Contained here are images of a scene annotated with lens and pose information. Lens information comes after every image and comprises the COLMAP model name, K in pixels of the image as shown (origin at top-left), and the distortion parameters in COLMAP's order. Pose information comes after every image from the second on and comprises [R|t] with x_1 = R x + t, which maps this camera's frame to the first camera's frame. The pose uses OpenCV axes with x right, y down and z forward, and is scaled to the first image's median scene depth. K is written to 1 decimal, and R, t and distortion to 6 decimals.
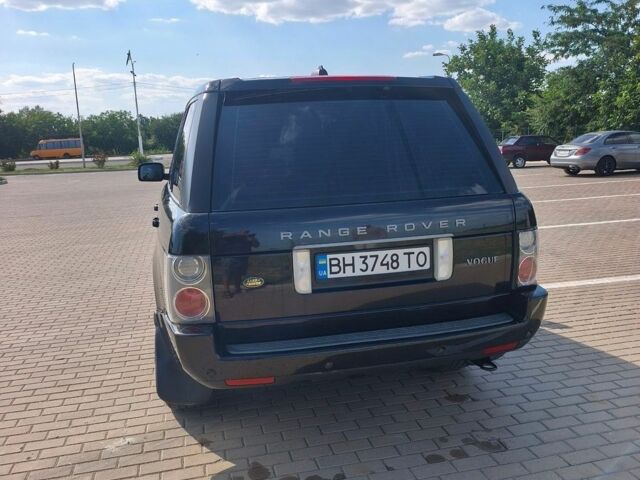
lens RADIAL K [[562.2, 0, 320.0], [0, 562.2, 240.0], [0, 0, 1]] dist [0.004809, -0.009657]
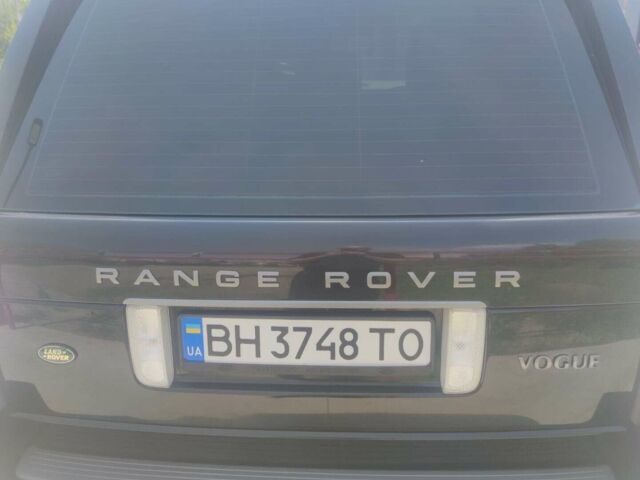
lens RADIAL K [[562.2, 0, 320.0], [0, 562.2, 240.0], [0, 0, 1]] dist [0.004809, -0.009657]
pose [[0.956722, 0.105138, -0.271345, 0.231158], [-0.071738, 0.988886, 0.130227, -0.108683], [0.282021, -0.105126, 0.953631, 0.561073]]
